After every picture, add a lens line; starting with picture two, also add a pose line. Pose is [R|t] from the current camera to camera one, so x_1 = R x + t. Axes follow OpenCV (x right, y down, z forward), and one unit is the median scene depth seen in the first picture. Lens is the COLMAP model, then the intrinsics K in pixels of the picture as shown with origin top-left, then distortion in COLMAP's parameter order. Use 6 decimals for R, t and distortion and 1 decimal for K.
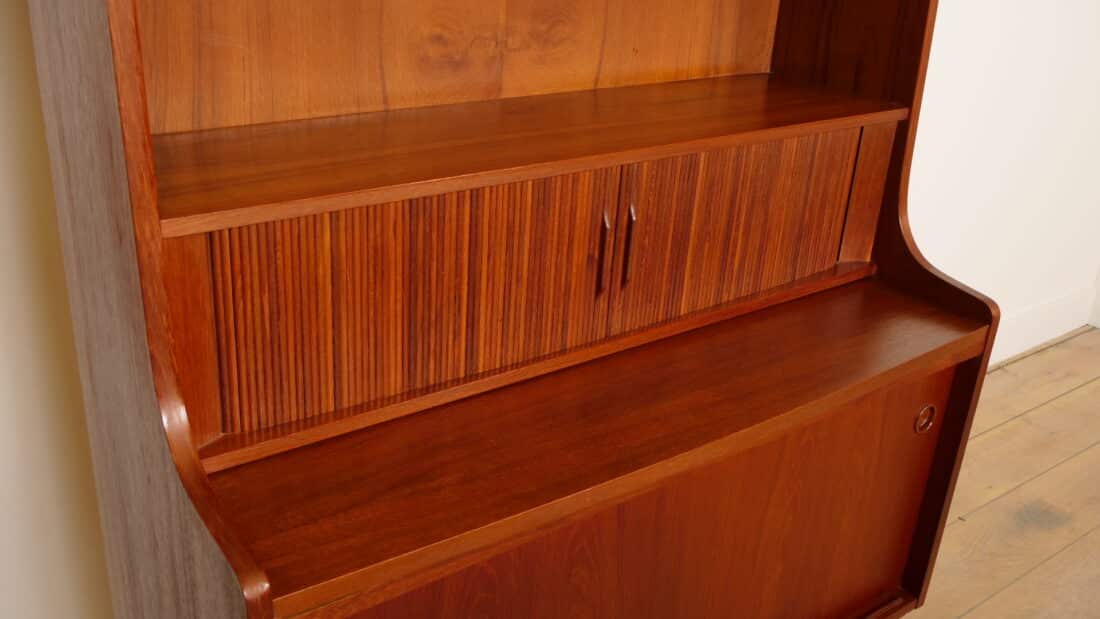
lens RADIAL K [[1034.6, 0, 529.8], [0, 1034.6, 308.4], [0, 0, 1]] dist [-0.051127, 0.005924]
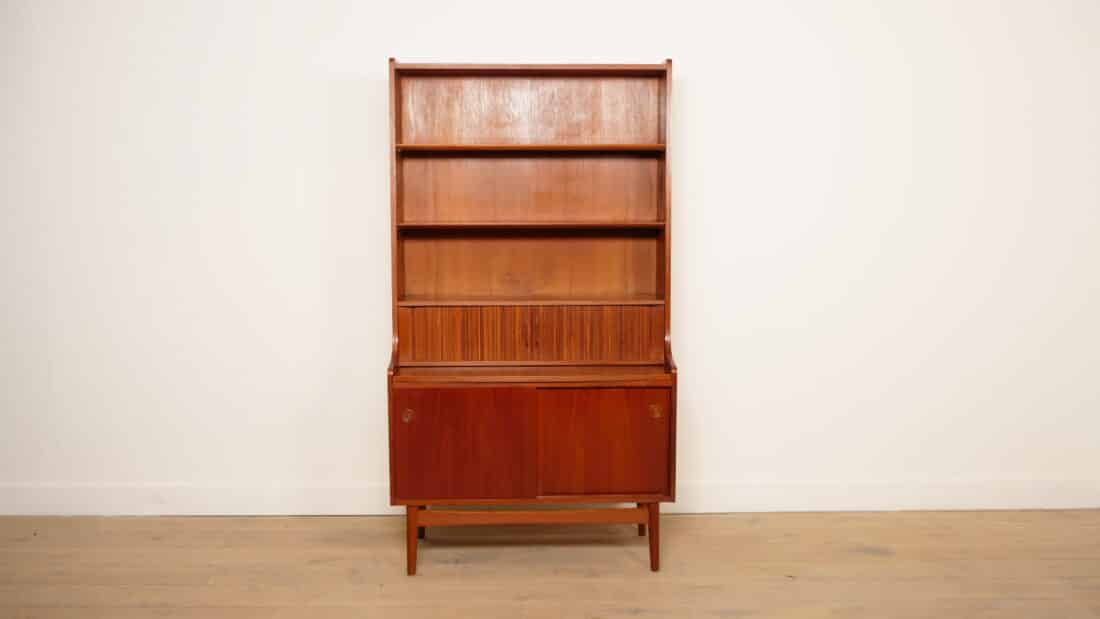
lens RADIAL K [[1038.0, 0, 550.0], [0, 1038.0, 309.5], [0, 0, 1]] dist [-0.035484, 0.003401]
pose [[0.827092, 0.008437, -0.562003, 2.125296], [-0.188658, 0.946048, -0.263443, 0.788643], [0.529458, 0.323918, 0.784061, -1.725131]]
